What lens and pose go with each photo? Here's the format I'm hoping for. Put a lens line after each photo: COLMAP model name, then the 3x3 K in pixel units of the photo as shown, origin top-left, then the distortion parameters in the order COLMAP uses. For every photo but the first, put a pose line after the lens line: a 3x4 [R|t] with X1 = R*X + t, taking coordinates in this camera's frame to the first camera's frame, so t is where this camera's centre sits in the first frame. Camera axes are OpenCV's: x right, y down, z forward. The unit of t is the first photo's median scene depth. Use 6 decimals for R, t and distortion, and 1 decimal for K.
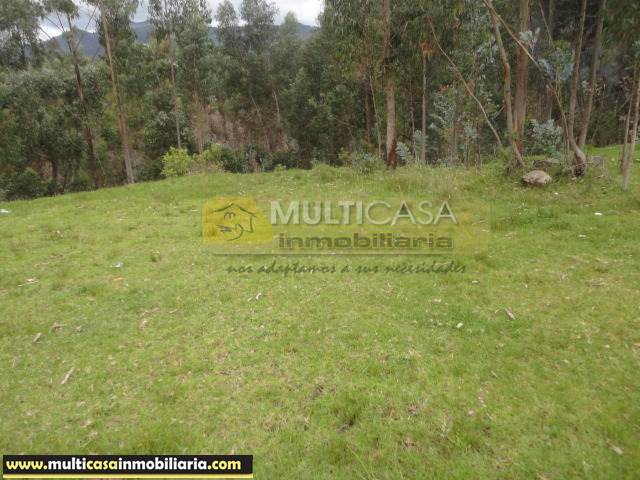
lens RADIAL K [[449.7, 0, 320.0], [0, 449.7, 240.0], [0, 0, 1]] dist [-0.001613, -0.026791]
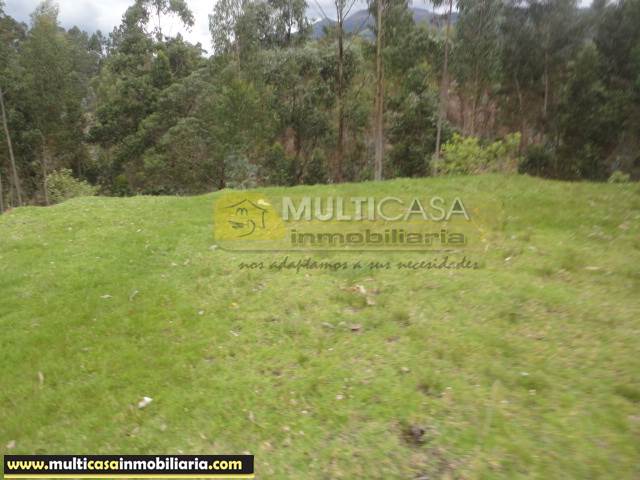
lens RADIAL K [[453.7, 0, 320.0], [0, 453.7, 240.0], [0, 0, 1]] dist [-0.032706, 0.005742]
pose [[0.887914, 0.167426, -0.428460, -0.078677], [-0.156199, 0.985808, 0.061520, -0.018068], [0.432679, 0.012301, 0.901464, 0.096938]]
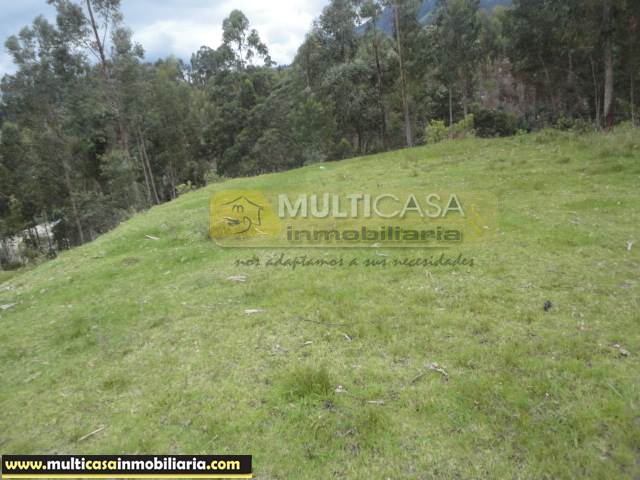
lens RADIAL K [[449.7, 0, 320.0], [0, 449.7, 240.0], [0, 0, 1]] dist [-0.001613, -0.026791]
pose [[0.807225, 0.093260, -0.582829, 0.094136], [-0.049736, 0.994674, 0.090276, 0.017758], [0.588144, -0.043885, 0.807564, -0.120947]]
